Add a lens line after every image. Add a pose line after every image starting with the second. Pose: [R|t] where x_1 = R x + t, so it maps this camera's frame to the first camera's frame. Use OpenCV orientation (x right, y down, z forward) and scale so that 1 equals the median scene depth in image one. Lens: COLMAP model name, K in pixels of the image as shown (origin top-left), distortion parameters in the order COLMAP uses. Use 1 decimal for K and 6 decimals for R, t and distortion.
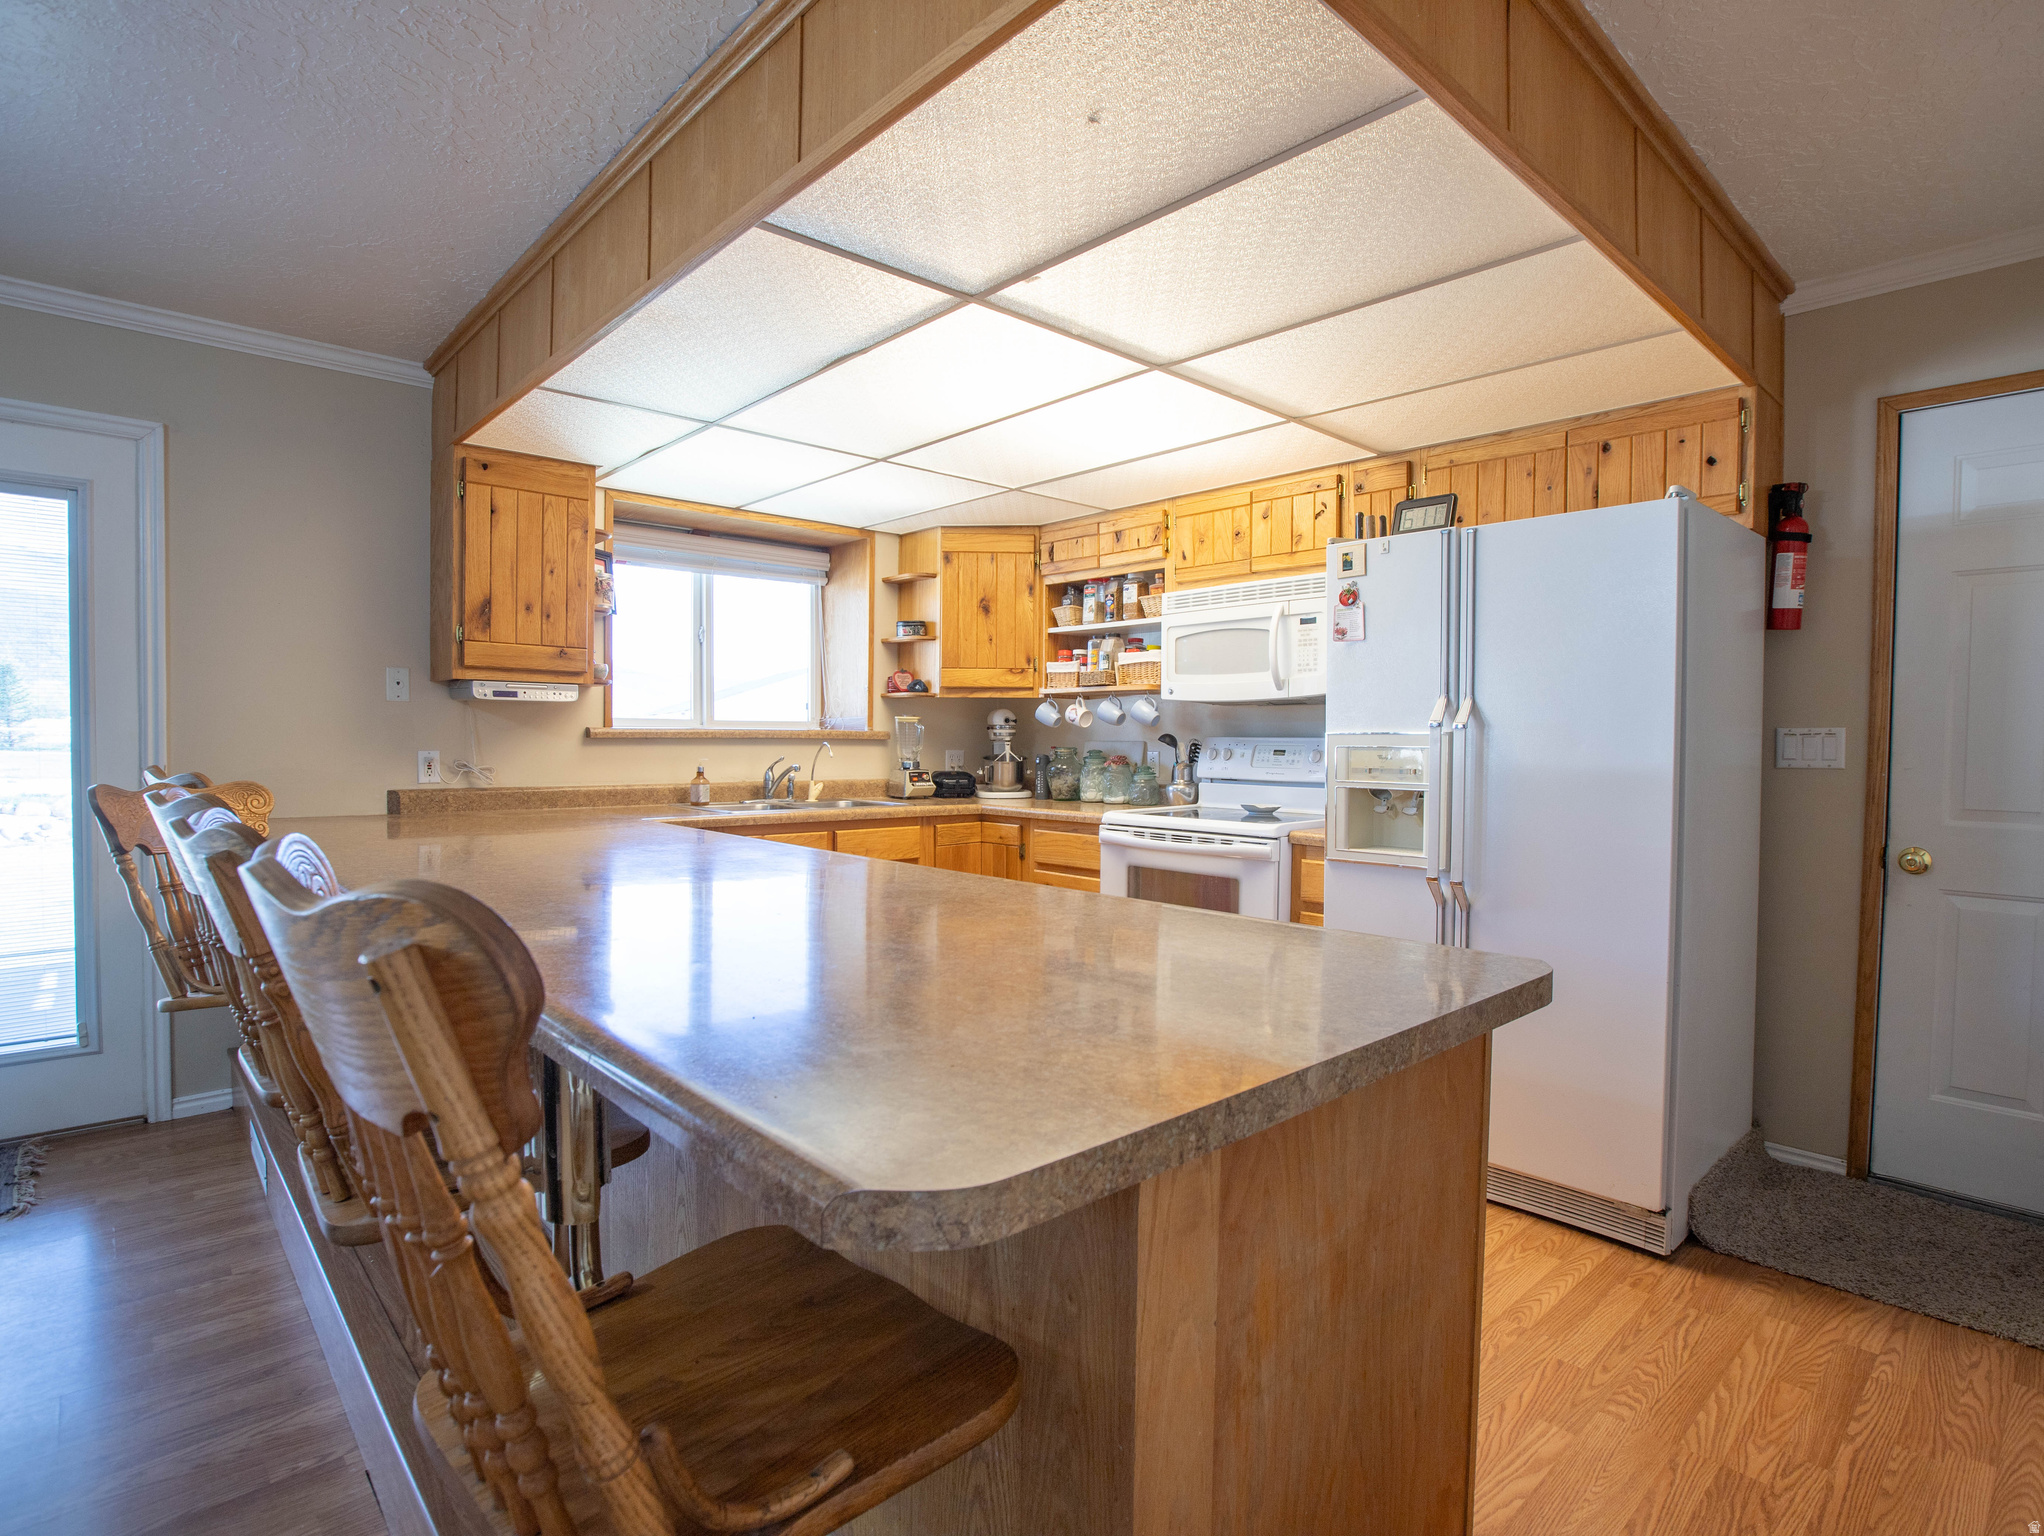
lens RADIAL K [[1059.9, 0, 1032.1], [0, 1059.9, 764.1], [0, 0, 1]] dist [-0.000305, -0.000406]
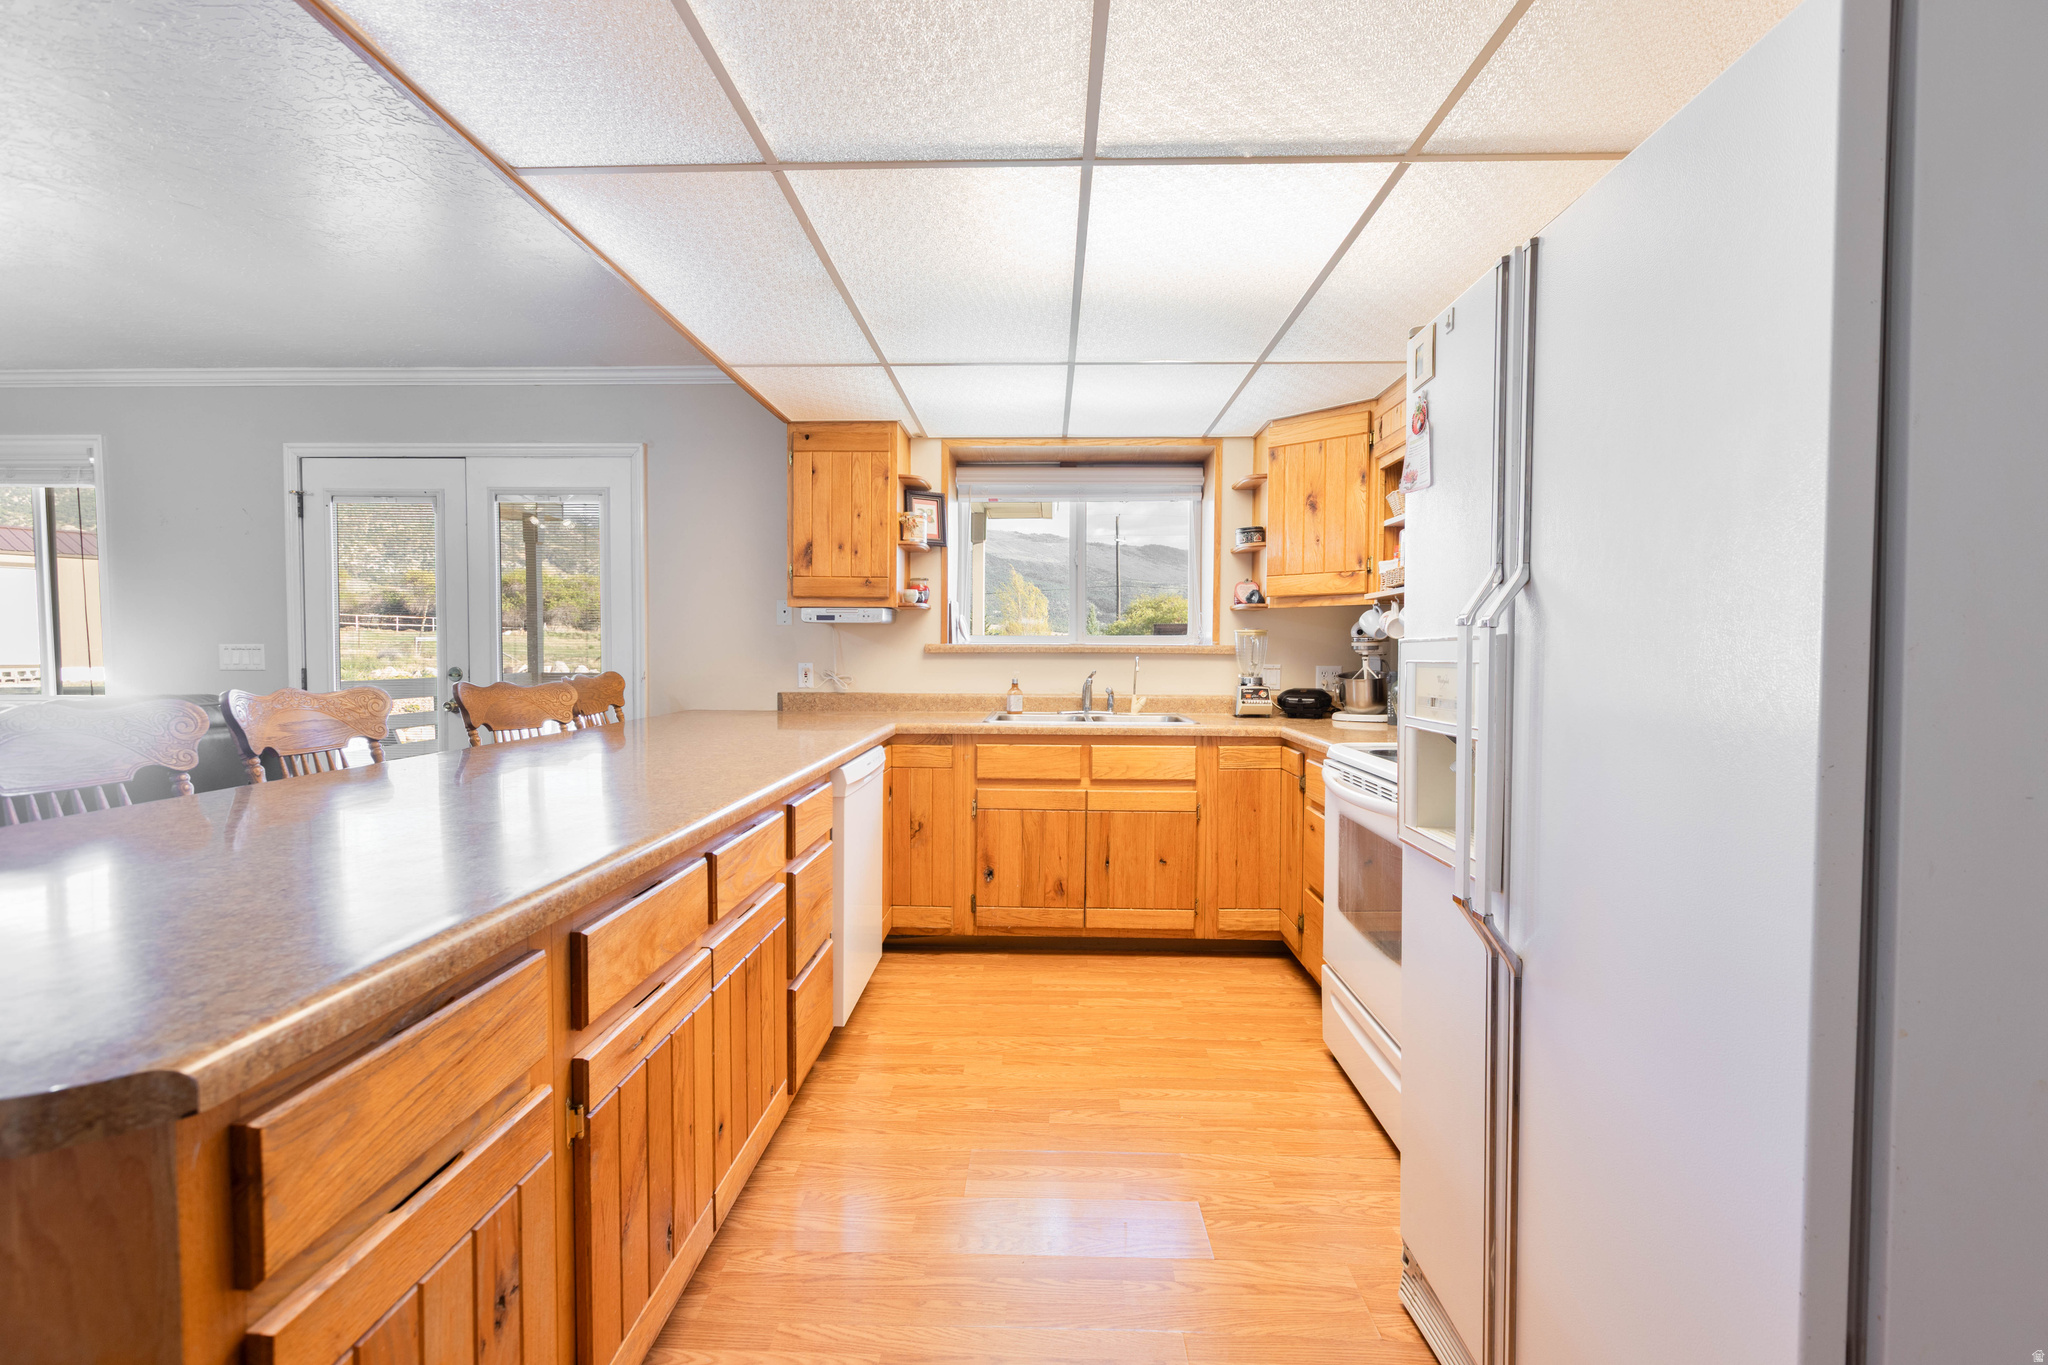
lens RADIAL K [[925.0, 0, 1037.7], [0, 925.0, 675.5], [0, 0, 1]] dist [0.001593, -0.000997]
pose [[0.728638, 0.014412, -0.684748, 0.320513], [-0.015221, 0.999872, 0.004848, -0.005474], [0.684730, 0.006890, 0.728764, 0.284432]]
